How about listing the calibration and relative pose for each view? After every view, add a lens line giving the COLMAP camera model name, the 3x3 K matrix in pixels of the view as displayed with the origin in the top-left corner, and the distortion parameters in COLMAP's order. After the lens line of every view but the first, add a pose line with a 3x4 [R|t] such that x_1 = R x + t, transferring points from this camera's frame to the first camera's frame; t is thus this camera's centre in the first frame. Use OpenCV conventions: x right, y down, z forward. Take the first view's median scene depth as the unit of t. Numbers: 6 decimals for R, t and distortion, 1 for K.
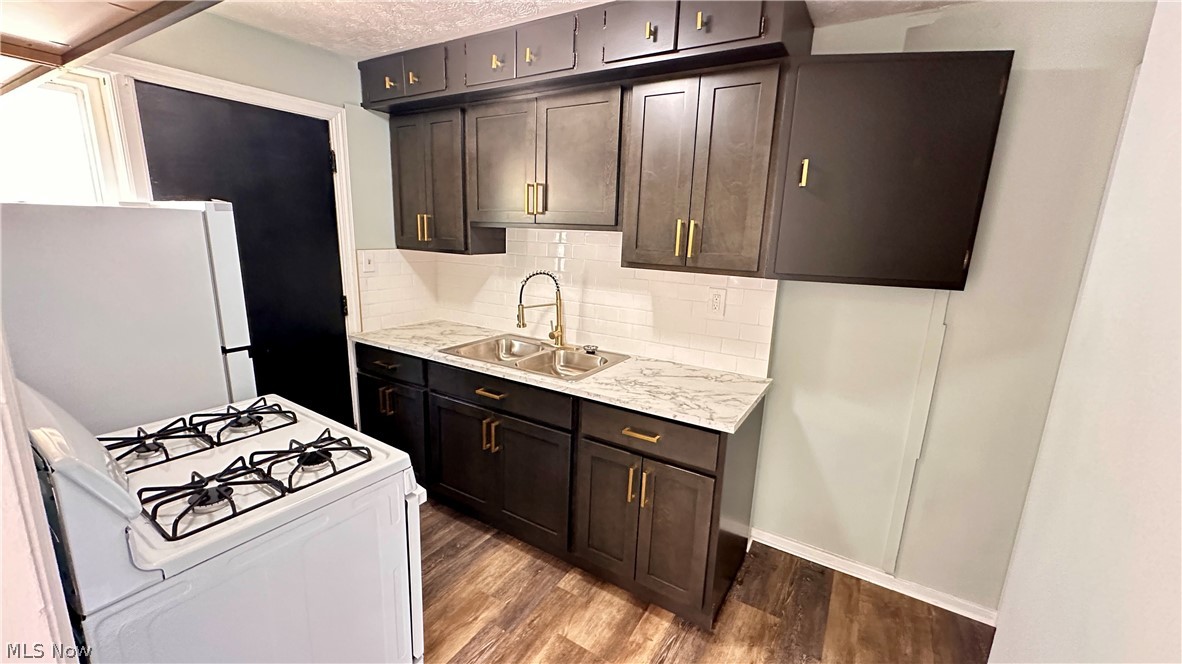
lens RADIAL K [[478.8, 0, 588.4], [0, 478.8, 336.2], [0, 0, 1]] dist [-0.003145, 0.000711]
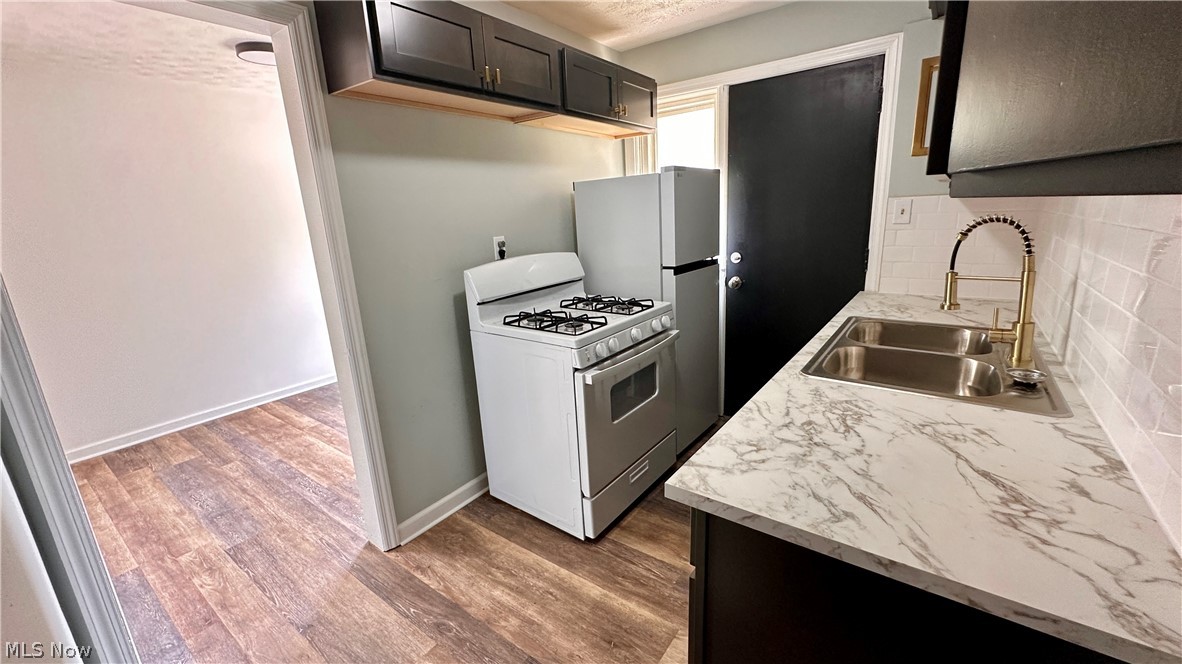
lens RADIAL K [[478.8, 0, 595.3], [0, 478.8, 326.5], [0, 0, 1]] dist [-0.003145, 0.000711]
pose [[-0.077029, 0.207597, -0.975177, 0.506877], [-0.172354, 0.960585, 0.218105, -0.053857], [0.982019, 0.184876, -0.038213, 0.579877]]
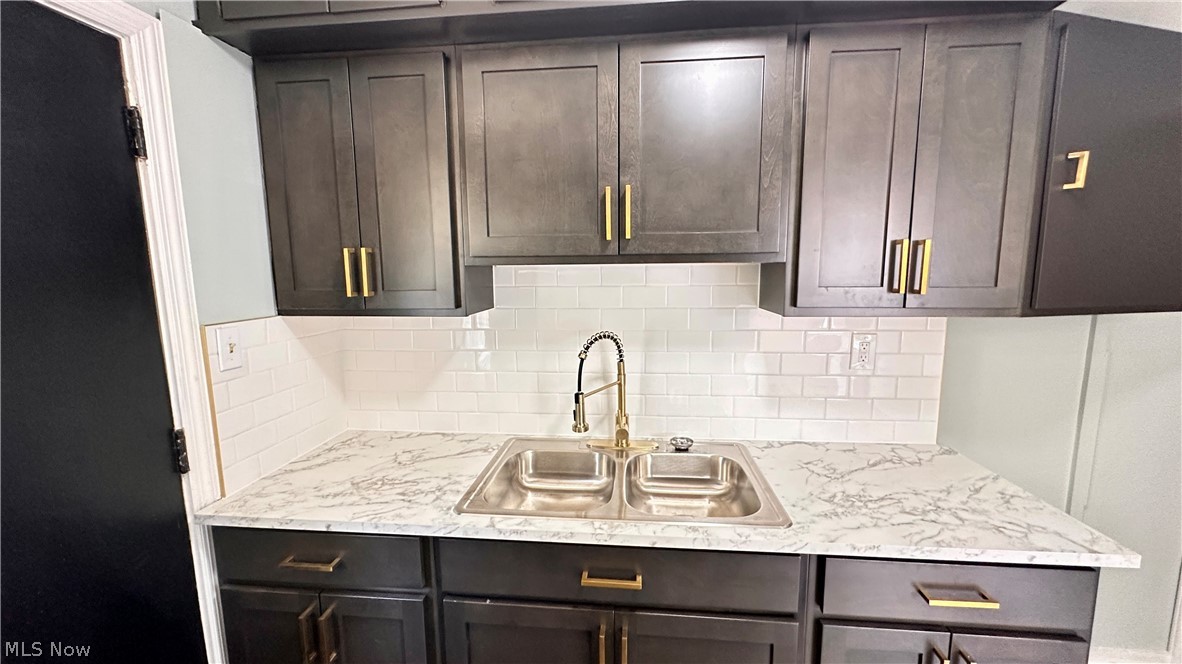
lens RADIAL K [[478.8, 0, 599.1], [0, 478.8, 331.9], [0, 0, 1]] dist [-0.003145, 0.000711]
pose [[0.896547, -0.100282, 0.431447, -0.362928], [0.135621, 0.989403, -0.051850, -0.105601], [-0.421675, 0.104999, 0.900647, 0.449493]]
